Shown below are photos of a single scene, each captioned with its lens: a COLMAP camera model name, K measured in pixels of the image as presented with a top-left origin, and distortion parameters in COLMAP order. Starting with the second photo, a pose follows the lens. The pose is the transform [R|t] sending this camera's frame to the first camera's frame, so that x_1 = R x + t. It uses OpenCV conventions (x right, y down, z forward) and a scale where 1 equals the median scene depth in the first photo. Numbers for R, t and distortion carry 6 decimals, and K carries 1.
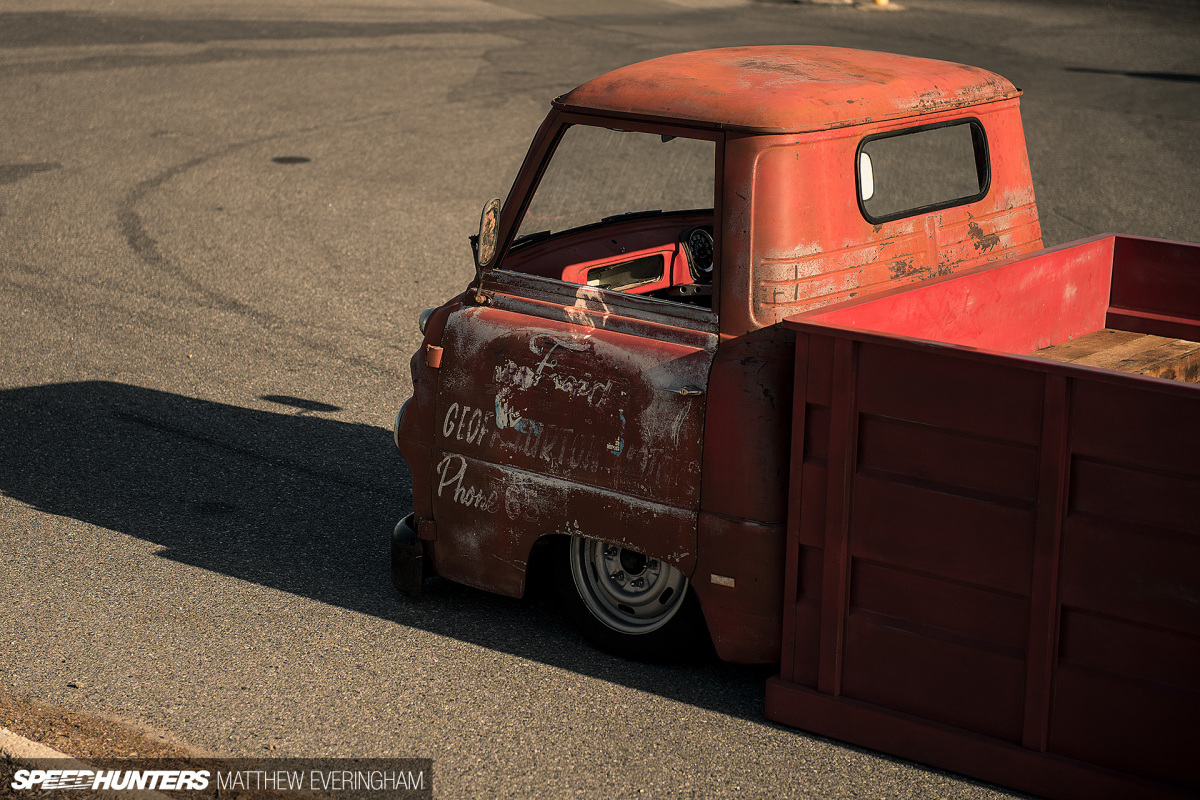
lens RADIAL K [[2363.6, 0, 597.8], [0, 2363.6, 396.4], [0, 0, 1]] dist [0.145602, 0.000000]
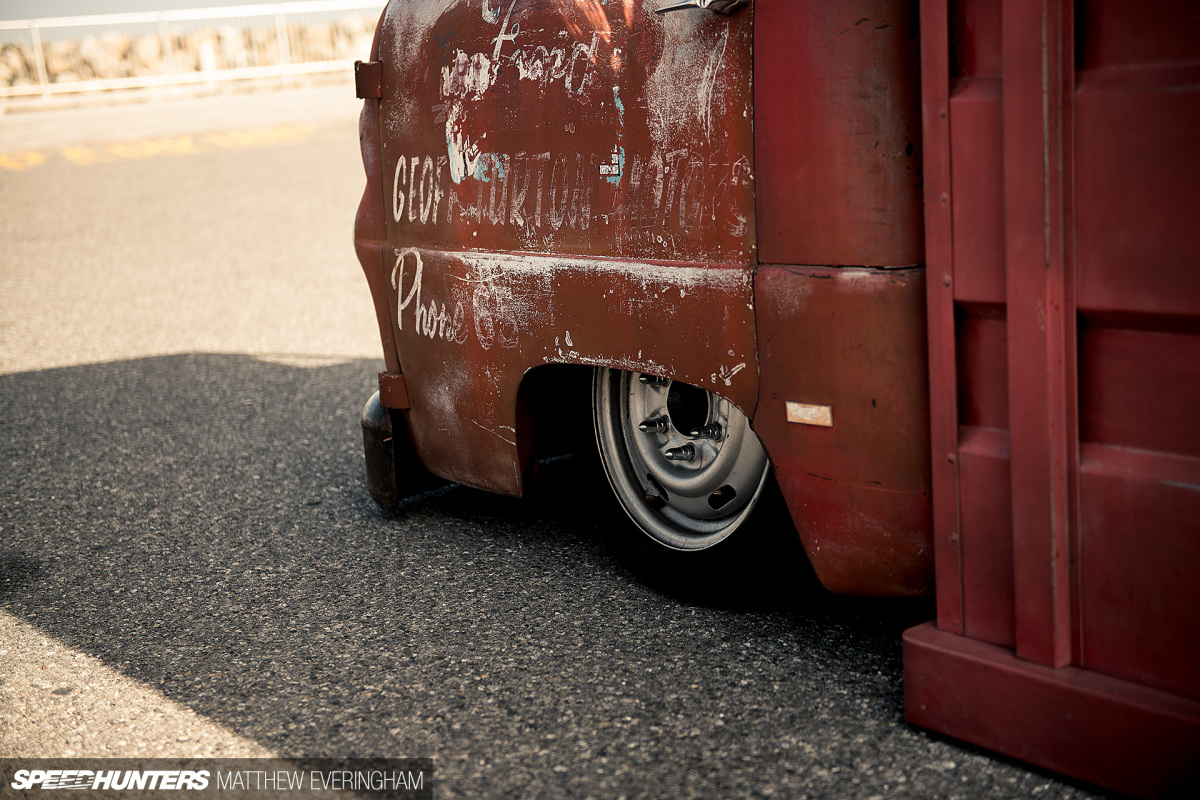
lens RADIAL K [[1730.5, 0, 600.4], [0, 1730.5, 405.4], [0, 0, 1]] dist [0.119937, 0.000000]
pose [[0.962489, -0.039454, -0.268436, 0.098769], [0.027895, 0.998517, -0.046740, 0.086416], [0.269882, 0.037499, 0.962163, 0.636623]]
